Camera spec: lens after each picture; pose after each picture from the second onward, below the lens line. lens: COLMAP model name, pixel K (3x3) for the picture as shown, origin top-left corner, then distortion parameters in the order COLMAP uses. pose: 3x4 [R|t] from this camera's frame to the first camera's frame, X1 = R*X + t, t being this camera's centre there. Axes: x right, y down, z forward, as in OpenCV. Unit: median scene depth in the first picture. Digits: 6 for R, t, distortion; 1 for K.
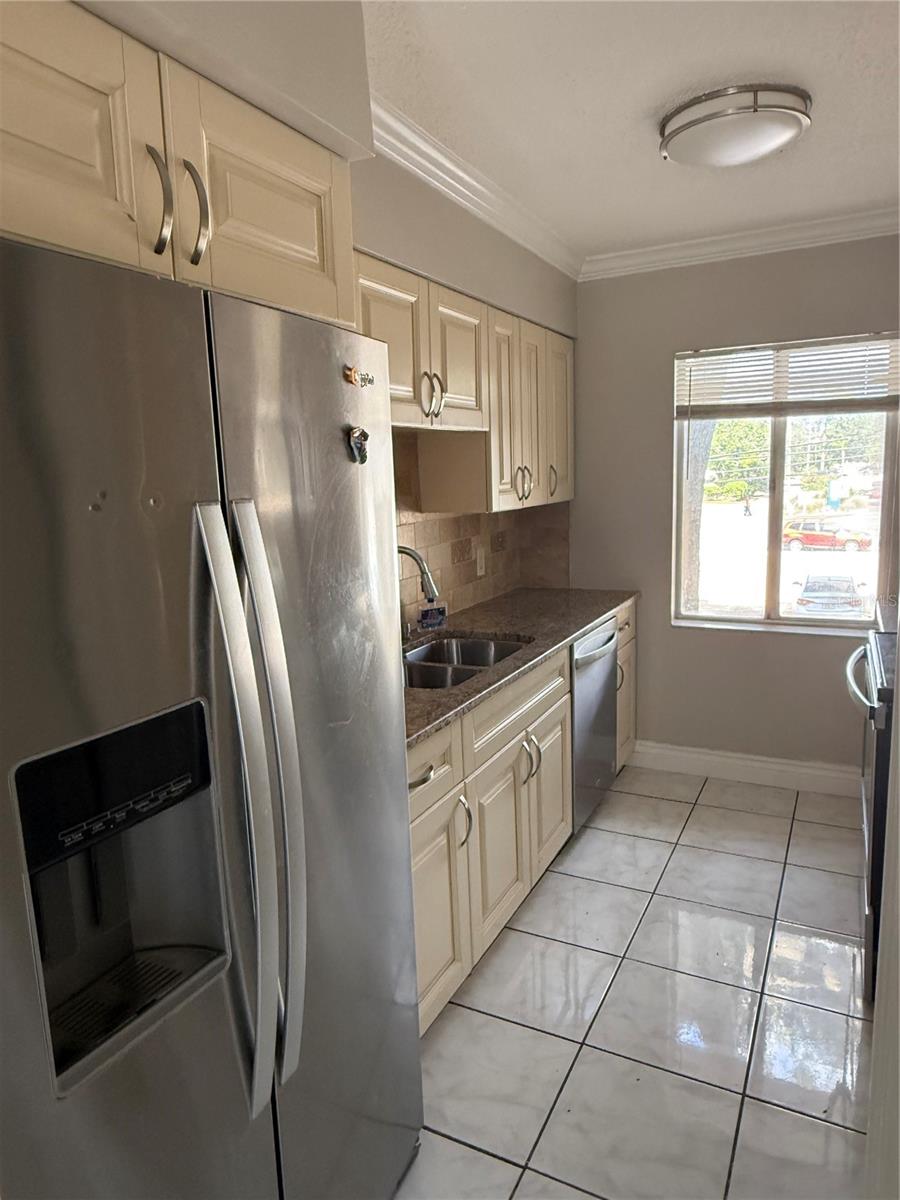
lens RADIAL K [[771.2, 0, 450.0], [0, 771.2, 600.0], [0, 0, 1]] dist [-0.000148, -0.000095]
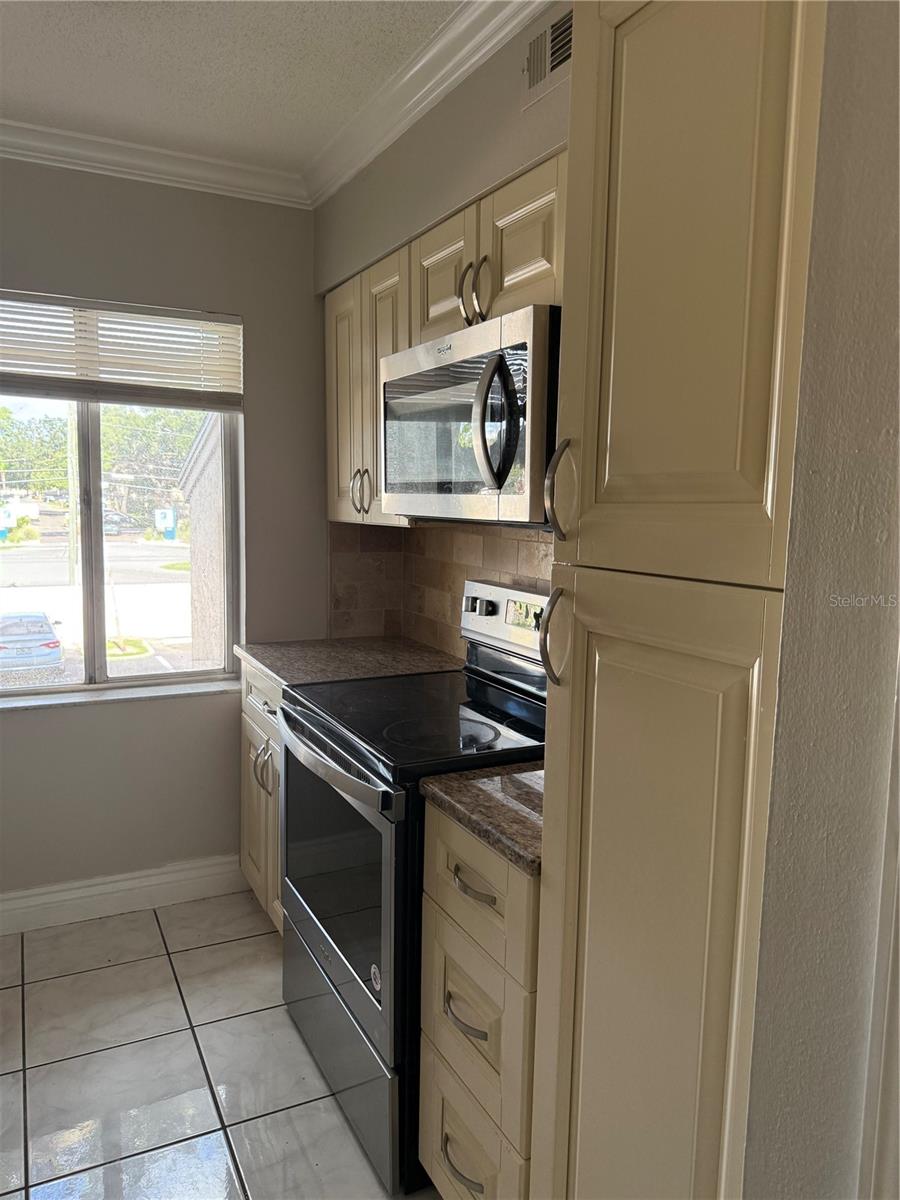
lens RADIAL K [[864.2, 0, 450.0], [0, 864.2, 600.0], [0, 0, 1]] dist [-0.005749, -0.003884]
pose [[0.588869, -0.048275, 0.806786, -0.034951], [0.087300, 0.996174, -0.004112, -0.019440], [-0.803500, 0.072854, 0.590830, 0.262571]]
